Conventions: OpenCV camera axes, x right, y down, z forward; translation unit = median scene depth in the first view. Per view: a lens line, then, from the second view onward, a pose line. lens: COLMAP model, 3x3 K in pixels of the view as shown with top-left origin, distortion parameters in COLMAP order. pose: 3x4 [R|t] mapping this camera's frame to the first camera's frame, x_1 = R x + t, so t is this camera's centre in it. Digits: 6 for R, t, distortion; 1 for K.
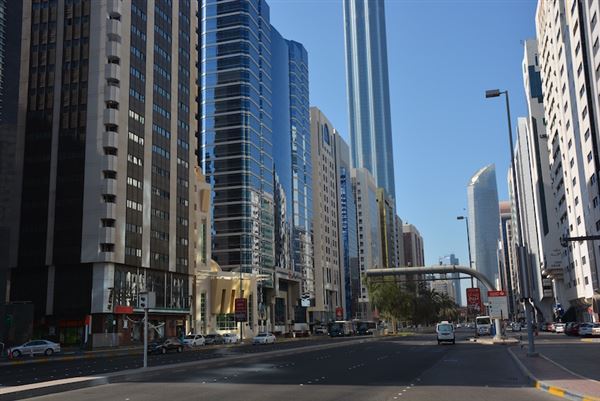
lens RADIAL K [[632.1, 0, 300.0], [0, 632.1, 200.5], [0, 0, 1]] dist [-0.039209, 0.294484]
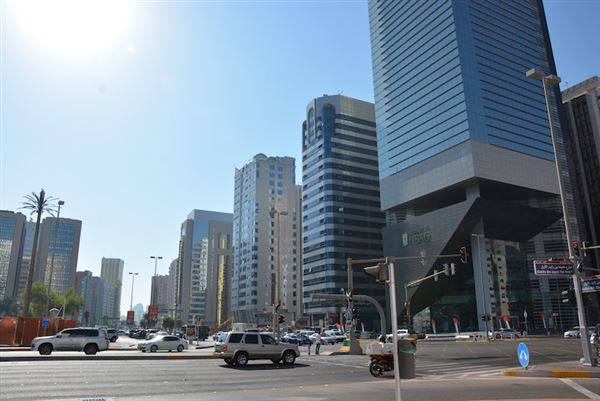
lens RADIAL K [[467.2, 0, 300.0], [0, 467.2, 200.5], [0, 0, 1]] dist [-0.159608, 0.120633]
pose [[0.692349, -0.174565, -0.700128, -0.028292], [0.130348, 0.984589, -0.116590, -0.094481], [0.709691, -0.010539, 0.704434, -0.474255]]
